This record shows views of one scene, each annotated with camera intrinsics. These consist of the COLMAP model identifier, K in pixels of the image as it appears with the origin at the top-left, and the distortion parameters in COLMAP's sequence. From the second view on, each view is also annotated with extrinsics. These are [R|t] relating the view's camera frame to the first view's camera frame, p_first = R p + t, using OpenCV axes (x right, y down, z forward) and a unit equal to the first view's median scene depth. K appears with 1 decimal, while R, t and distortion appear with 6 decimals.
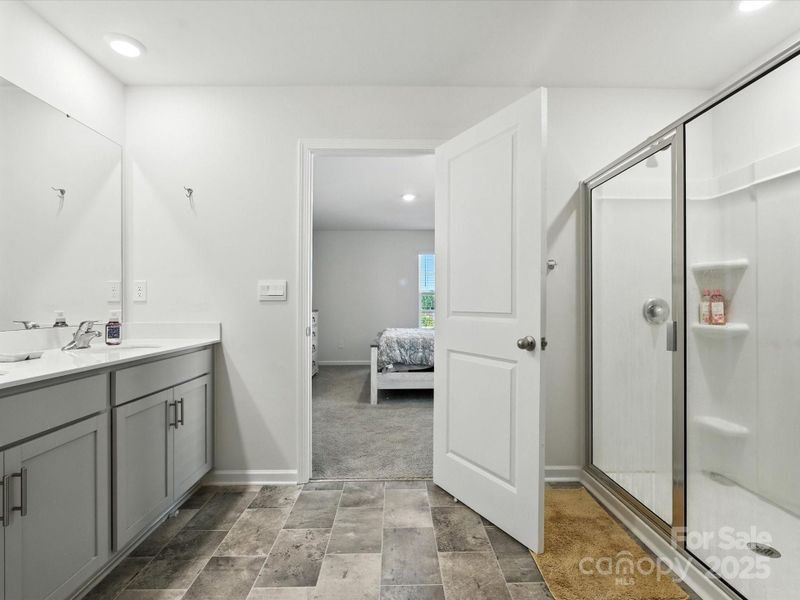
lens RADIAL K [[397.7, 0, 403.9], [0, 397.7, 303.6], [0, 0, 1]] dist [-0.009932, 0.000700]
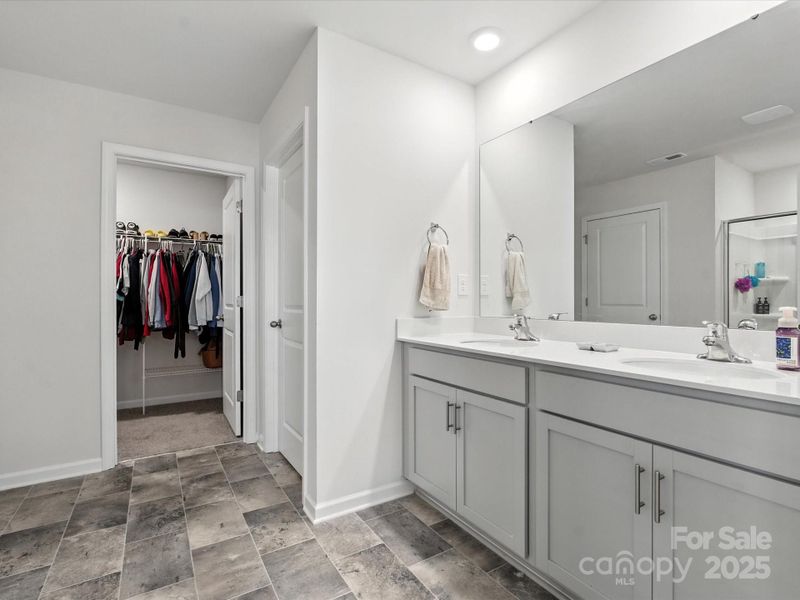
lens RADIAL K [[399.2, 0, 403.4], [0, 399.2, 301.1], [0, 0, 1]] dist [-0.012482, 0.005112]
pose [[-0.860054, 0.003974, -0.510187, -0.007663], [0.005625, 0.999983, -0.001693, 0.009652], [0.510172, -0.004325, -0.860062, 1.625549]]
